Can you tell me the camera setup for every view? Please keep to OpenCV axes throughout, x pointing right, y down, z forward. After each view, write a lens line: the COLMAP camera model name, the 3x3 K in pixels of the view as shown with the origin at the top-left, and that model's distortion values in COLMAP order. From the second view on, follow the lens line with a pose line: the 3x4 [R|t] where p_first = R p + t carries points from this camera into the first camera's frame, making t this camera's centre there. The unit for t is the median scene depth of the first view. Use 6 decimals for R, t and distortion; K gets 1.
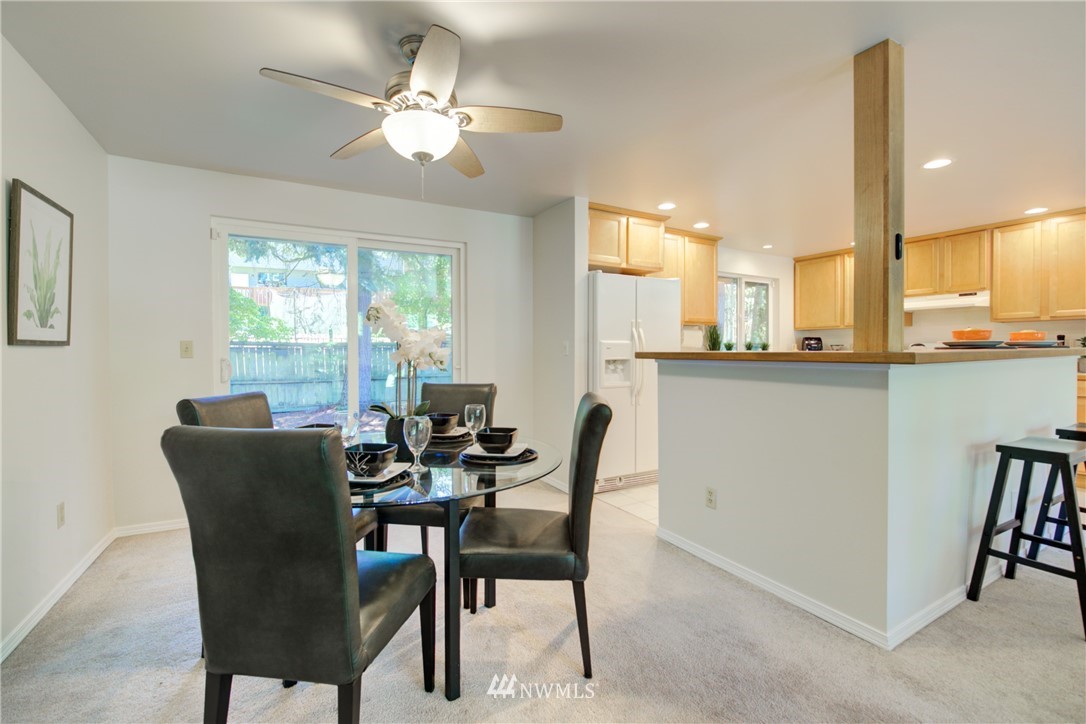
lens RADIAL K [[467.7, 0, 542.7], [0, 467.7, 357.4], [0, 0, 1]] dist [-0.013542, -0.000217]
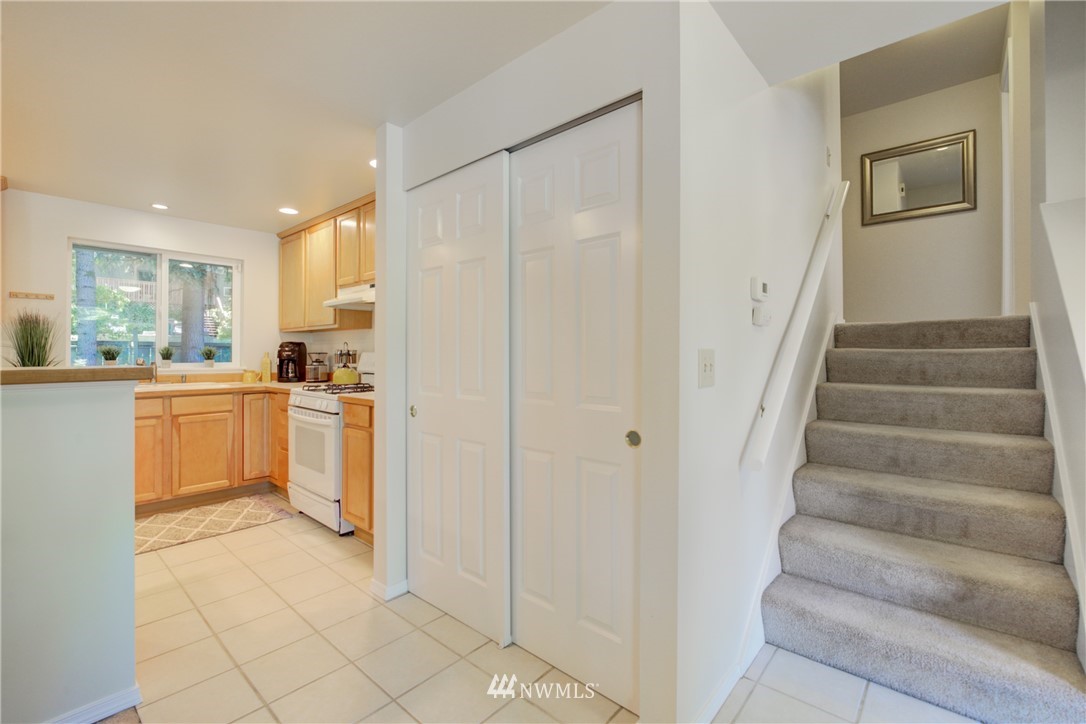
lens RADIAL K [[471.6, 0, 538.8], [0, 471.6, 356.3], [0, 0, 1]] dist [-0.012860, -0.000010]
pose [[0.945596, 0.005545, 0.325295, 0.953344], [-0.002765, 0.999956, -0.009006, -0.020456], [-0.325330, 0.007616, 0.945570, 0.229622]]
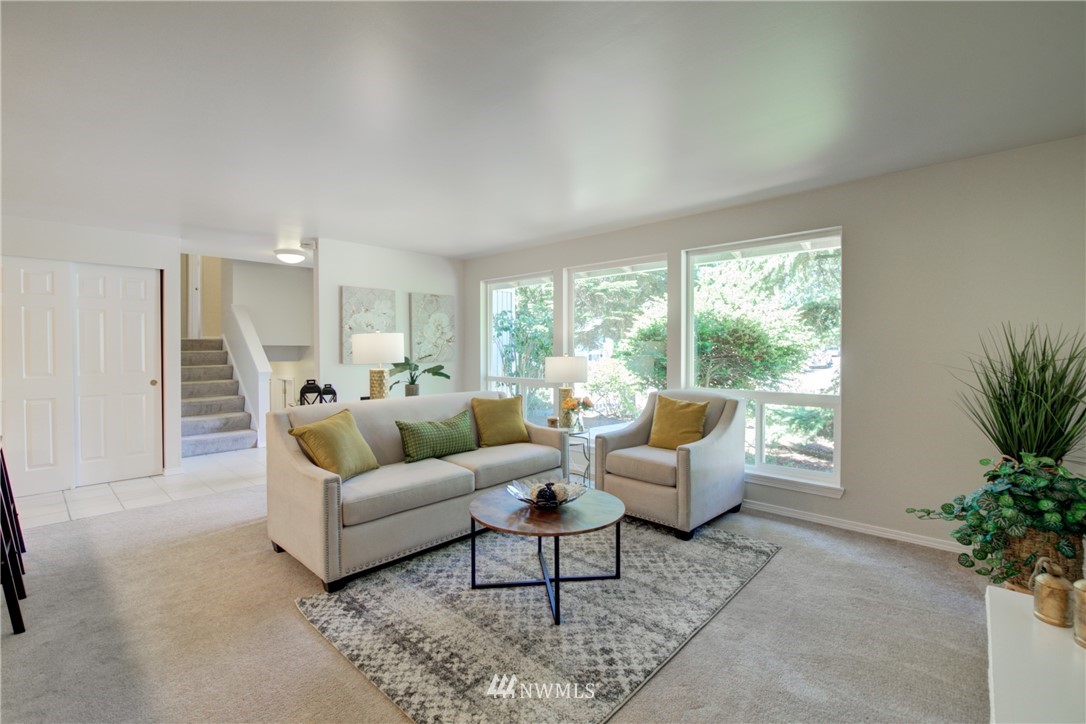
lens RADIAL K [[478.1, 0, 540.0], [0, 478.1, 363.1], [0, 0, 1]] dist [-0.014593, 0.000201]
pose [[-0.310103, -0.017937, 0.950534, -0.108319], [0.014951, 0.999606, 0.023740, -0.016933], [-0.950585, 0.021573, -0.309713, 0.052373]]
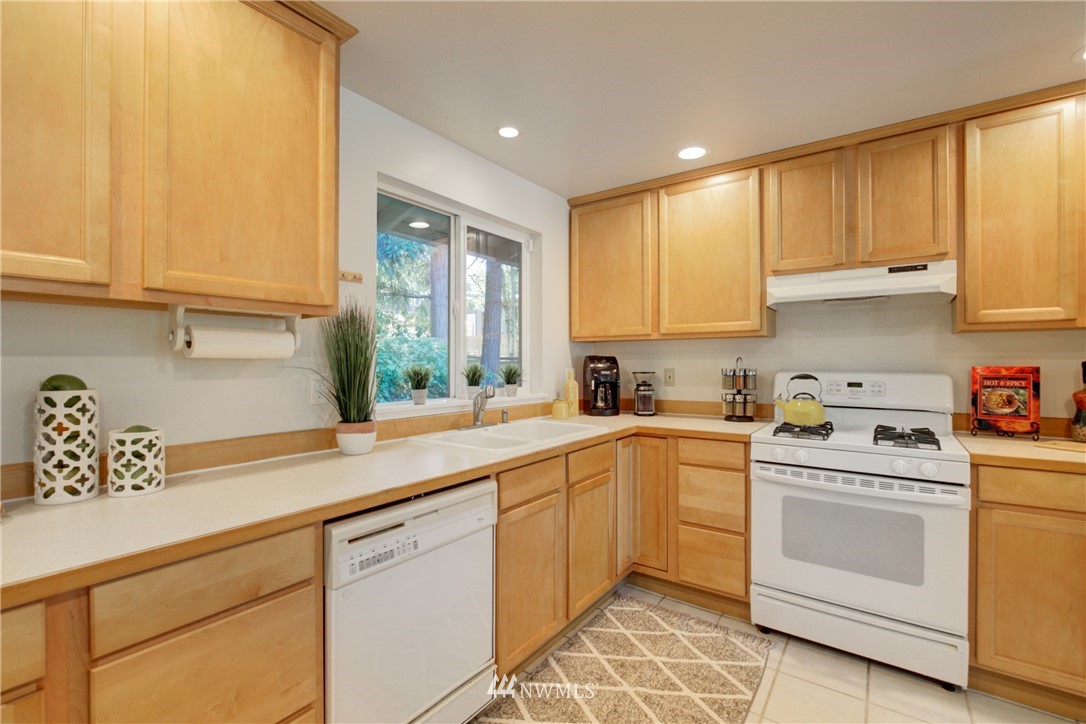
lens RADIAL K [[472.4, 0, 543.0], [0, 472.4, 362.0], [0, 0, 1]] dist [-0.014828, -0.000050]
pose [[0.908715, 0.004700, 0.417391, 0.415017], [0.001677, 0.999887, -0.014909, -0.039336], [-0.417414, 0.014248, 0.908605, 0.755729]]
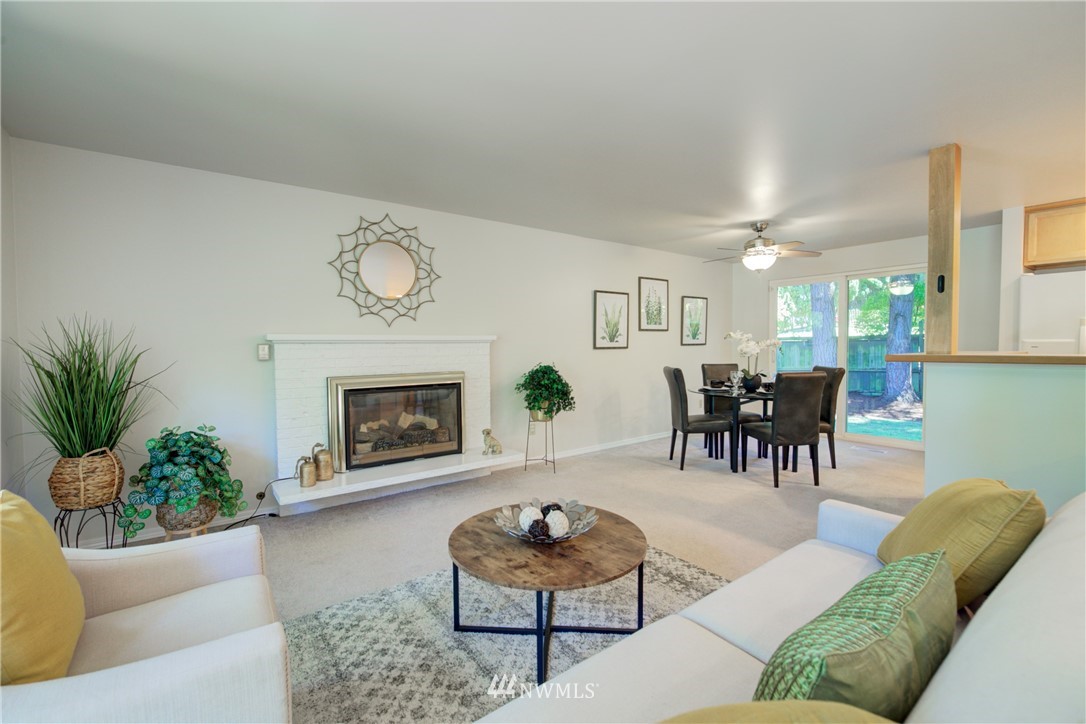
lens RADIAL K [[463.5, 0, 541.2], [0, 463.5, 359.6], [0, 0, 1]] dist [-0.011807, 0.000153]
pose [[0.131291, 0.038187, -0.990608, 0.828768], [-0.008282, 0.999265, 0.037423, -0.017069], [0.991309, 0.003291, 0.131511, -0.185829]]
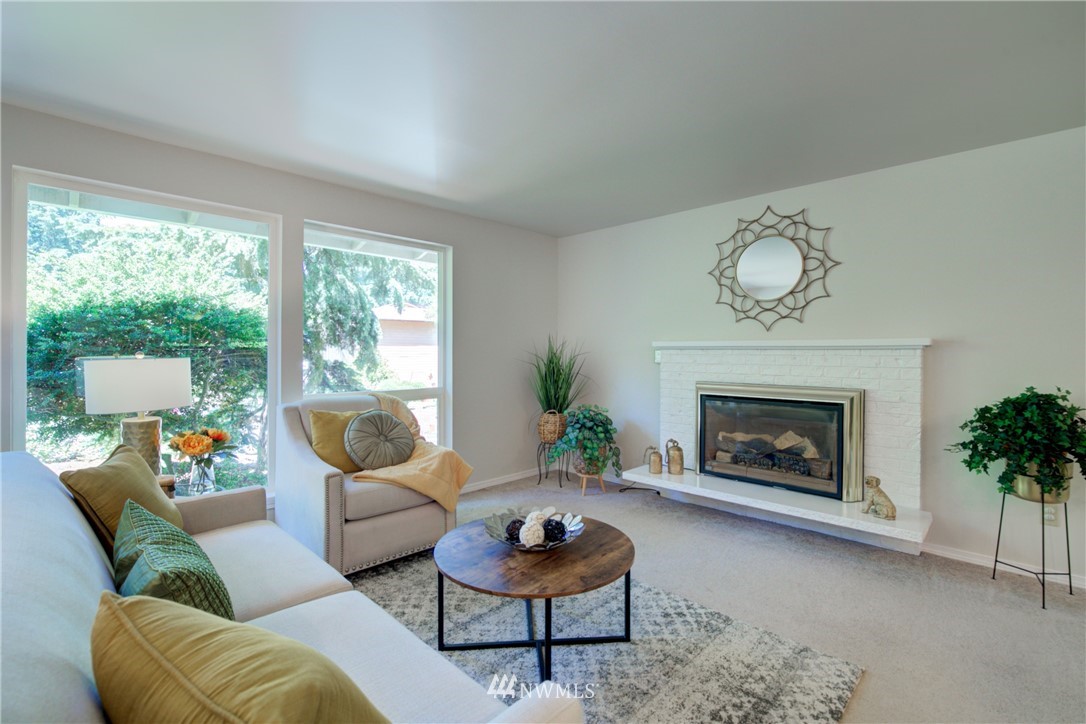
lens RADIAL K [[482.4, 0, 542.3], [0, 482.4, 351.7], [0, 0, 1]] dist [-0.010244, 0.000055]
pose [[-0.958198, 0.003163, -0.286089, 0.531827], [-0.001244, 0.999883, 0.015222, -0.021048], [0.286103, 0.014942, -0.958082, 0.294865]]
